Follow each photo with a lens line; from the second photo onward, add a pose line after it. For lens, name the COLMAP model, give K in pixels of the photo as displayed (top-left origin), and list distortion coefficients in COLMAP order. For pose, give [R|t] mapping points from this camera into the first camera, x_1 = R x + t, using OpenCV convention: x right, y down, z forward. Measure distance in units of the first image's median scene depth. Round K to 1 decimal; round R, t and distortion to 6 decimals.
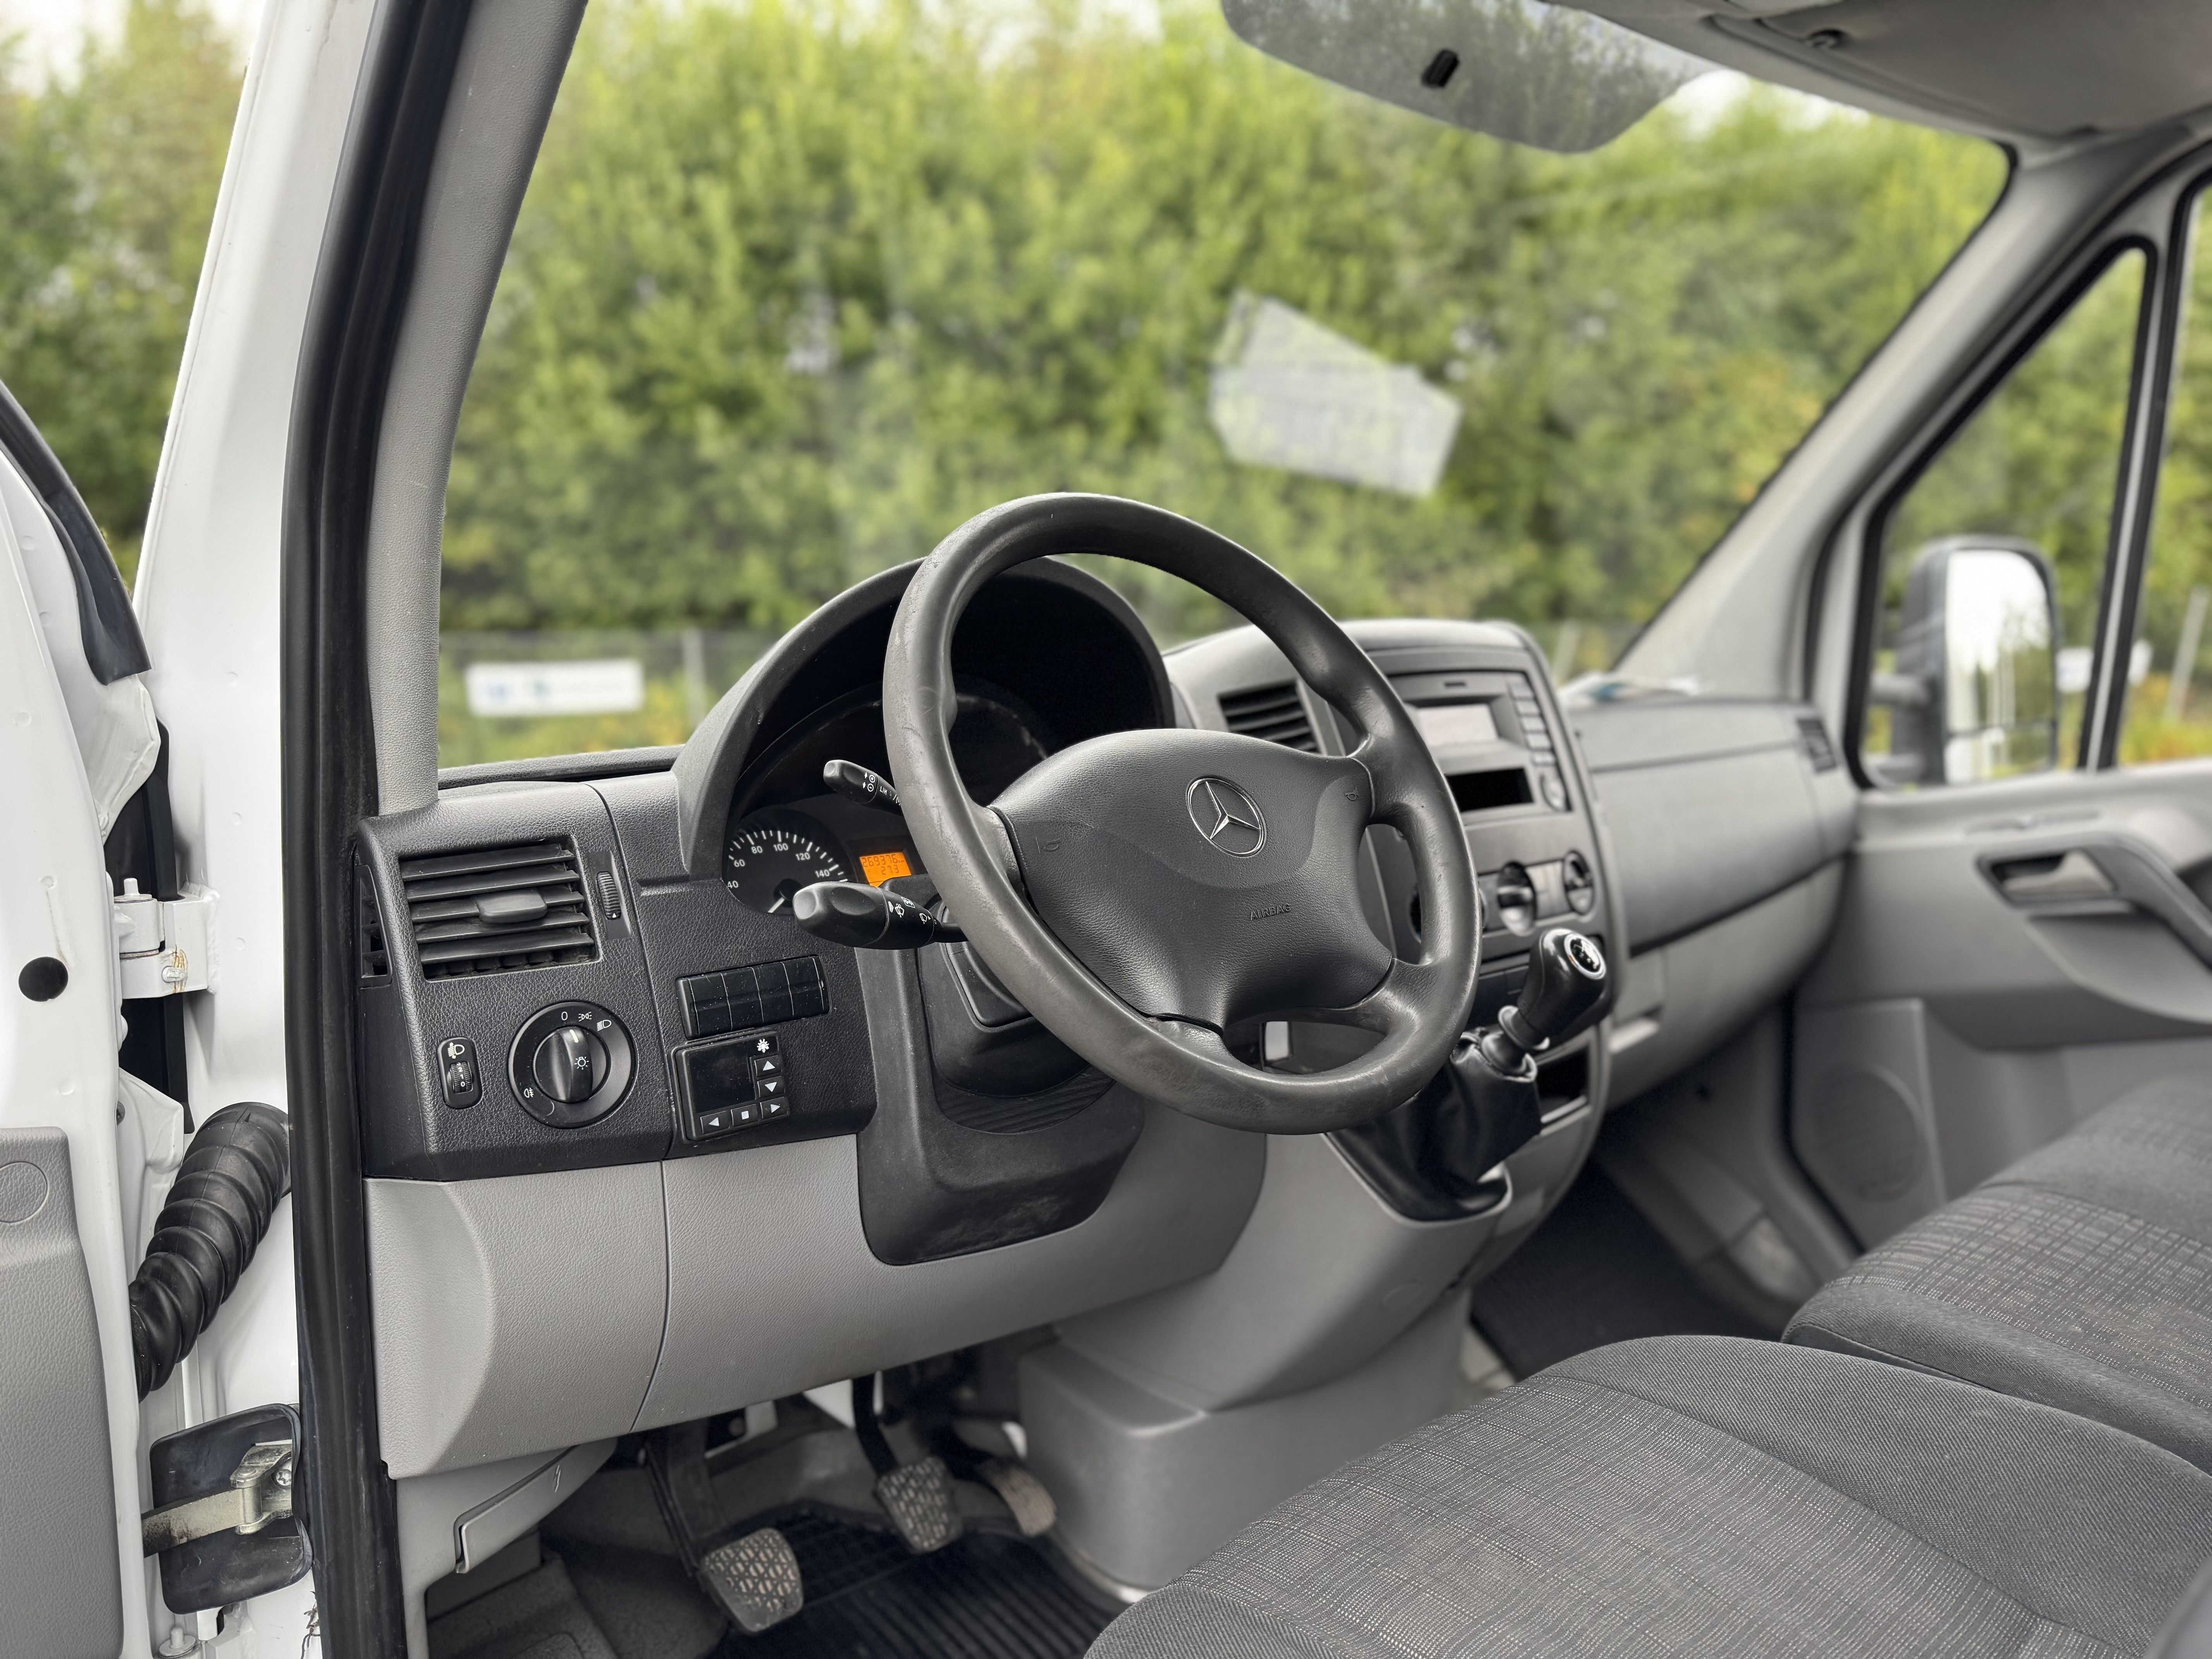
lens RADIAL K [[1590.1, 0, 1093.4], [0, 1590.1, 855.5], [0, 0, 1]] dist [0.039894, -0.050166]
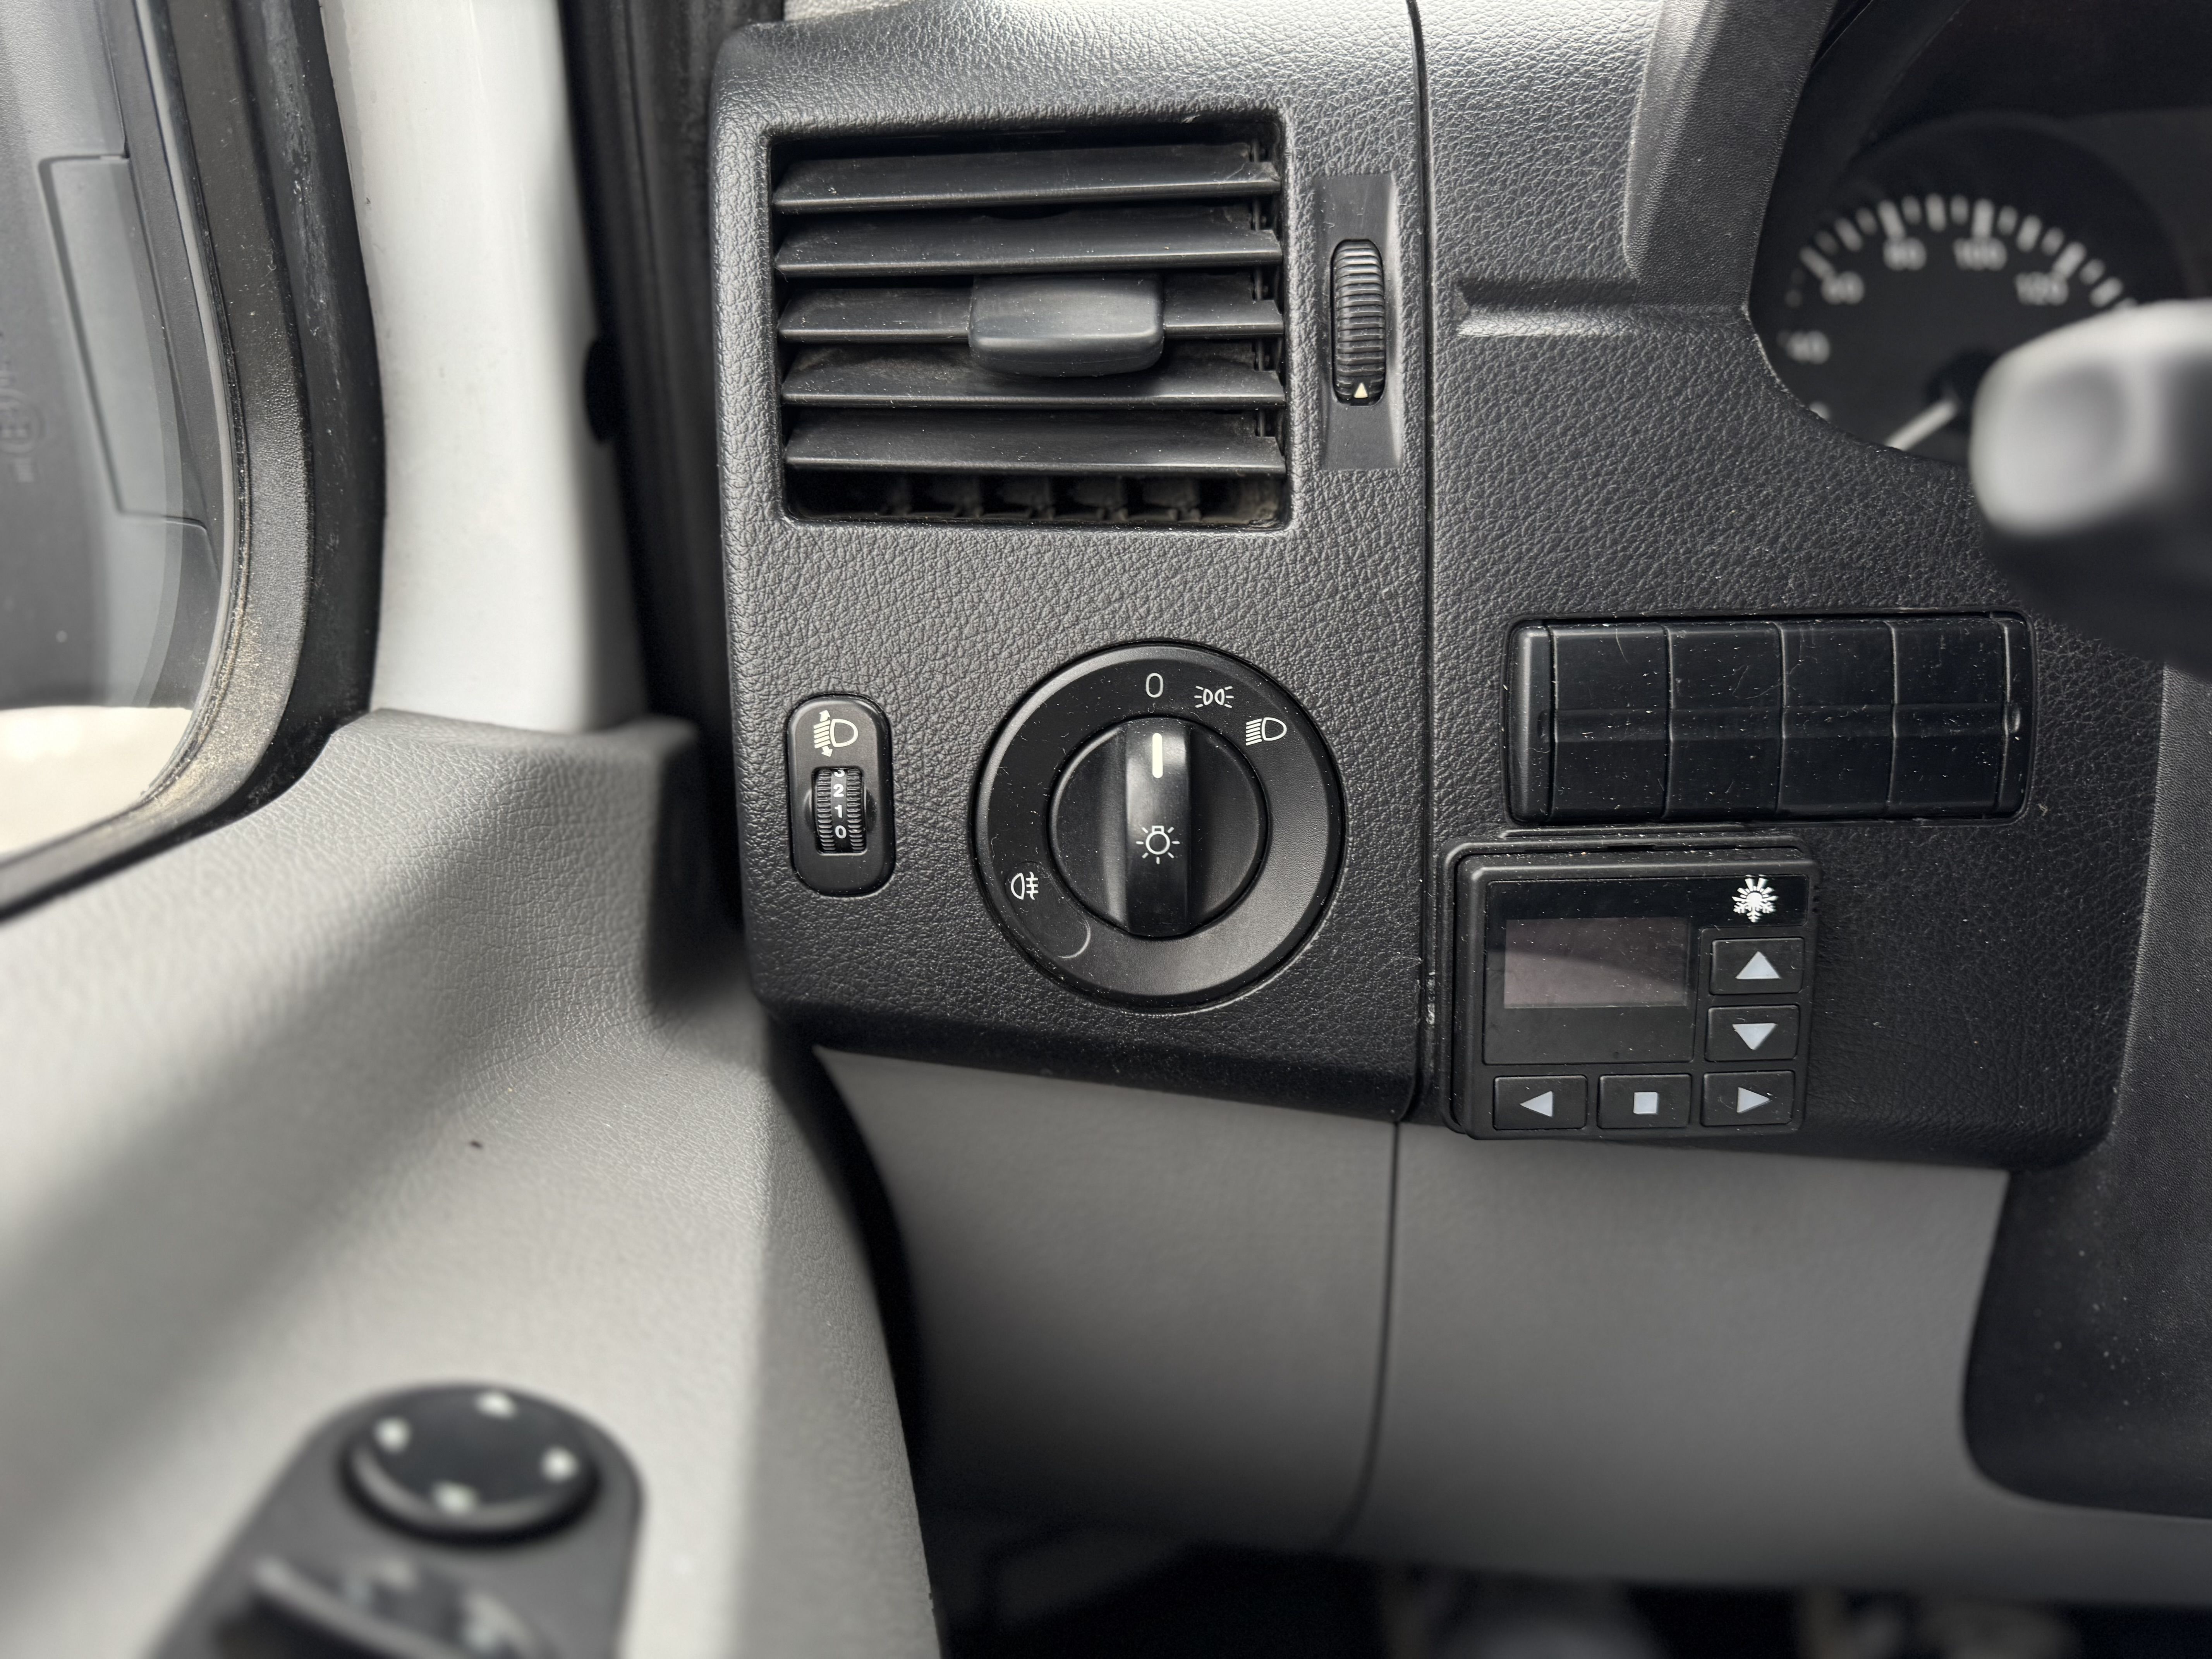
lens RADIAL K [[1592.9, 0, 1106.0], [0, 1592.9, 829.5], [0, 0, 1]] dist [0.027434, -0.045730]
pose [[0.785019, 0.264452, -0.560188, -0.141084], [-0.090523, 0.943564, 0.318579, 0.023533], [0.612822, -0.199381, 0.764654, 0.711280]]
